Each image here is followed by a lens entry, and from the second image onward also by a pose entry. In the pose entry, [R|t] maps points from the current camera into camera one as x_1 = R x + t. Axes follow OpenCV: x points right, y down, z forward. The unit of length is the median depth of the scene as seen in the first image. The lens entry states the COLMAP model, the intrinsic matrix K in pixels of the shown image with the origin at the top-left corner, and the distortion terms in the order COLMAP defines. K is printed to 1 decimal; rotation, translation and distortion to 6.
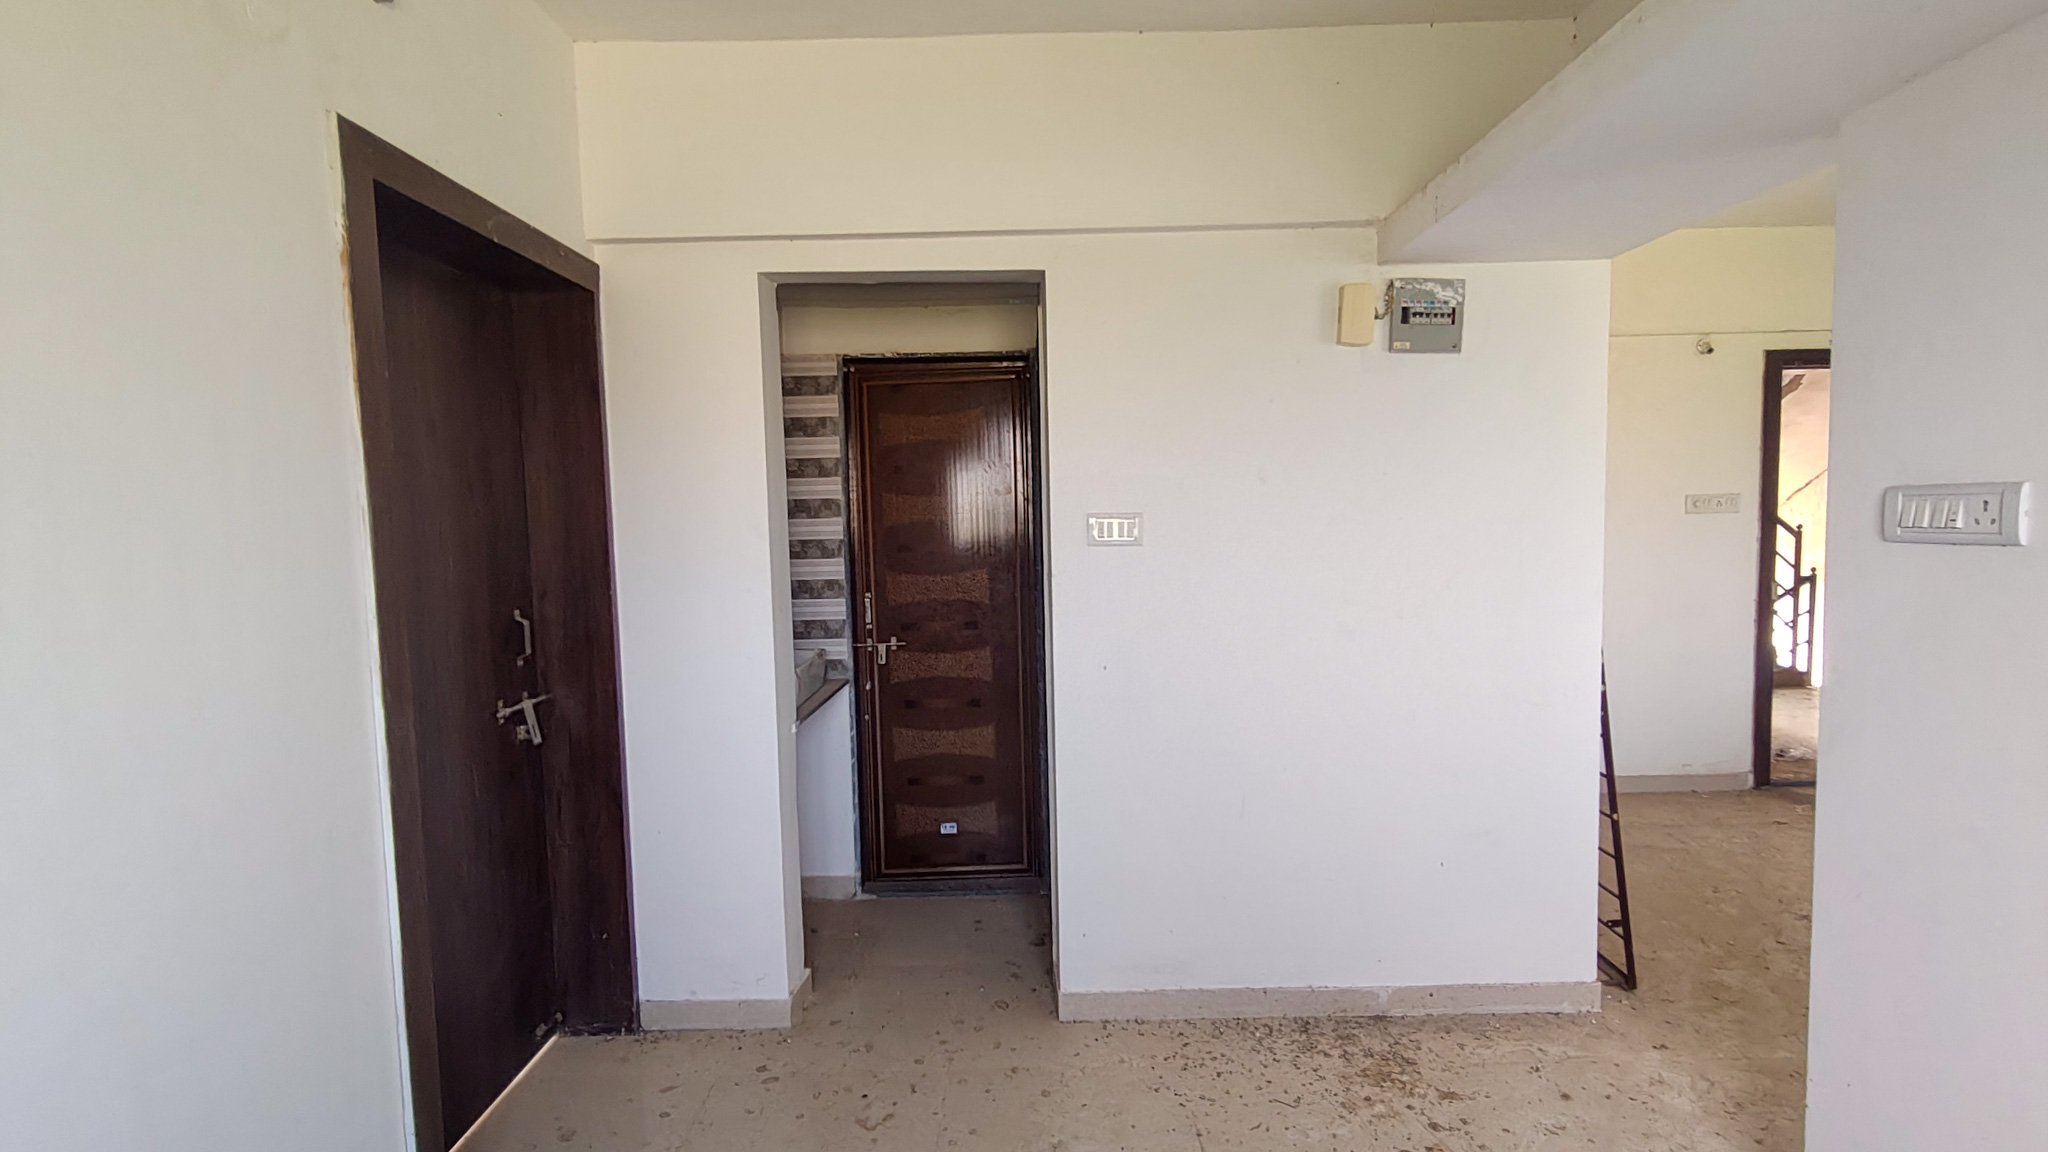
lens RADIAL K [[971.3, 0, 1025.1], [0, 971.3, 586.6], [0, 0, 1]] dist [0.003299, 0.000537]
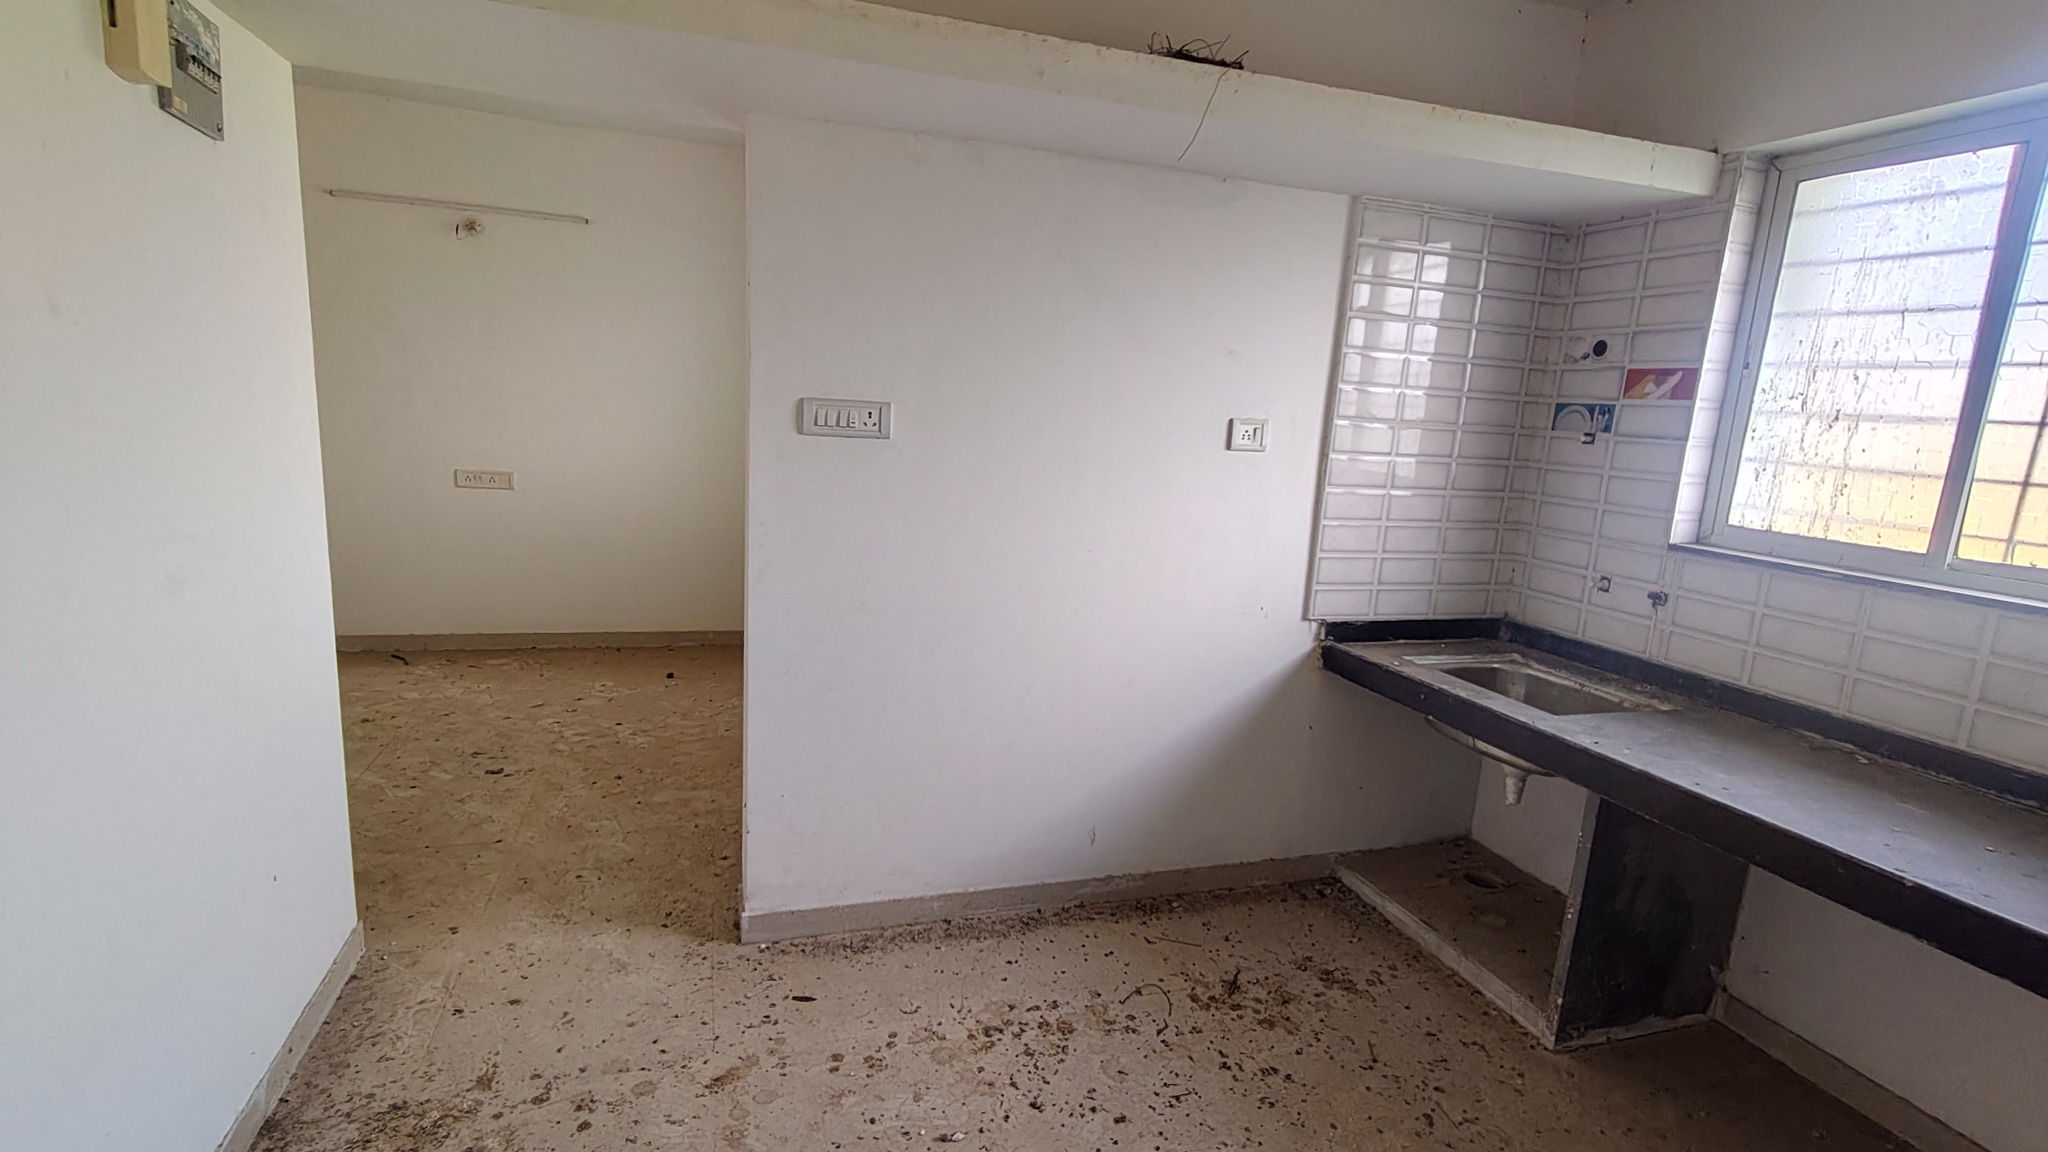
lens RADIAL K [[956.4, 0, 1017.2], [0, 956.4, 583.2], [0, 0, 1]] dist [0.003980, 0.000708]
pose [[-0.313725, -0.175404, 0.933172, -0.399651], [0.019325, 0.981406, 0.190967, -0.060905], [-0.949317, 0.077945, -0.304502, 0.720351]]
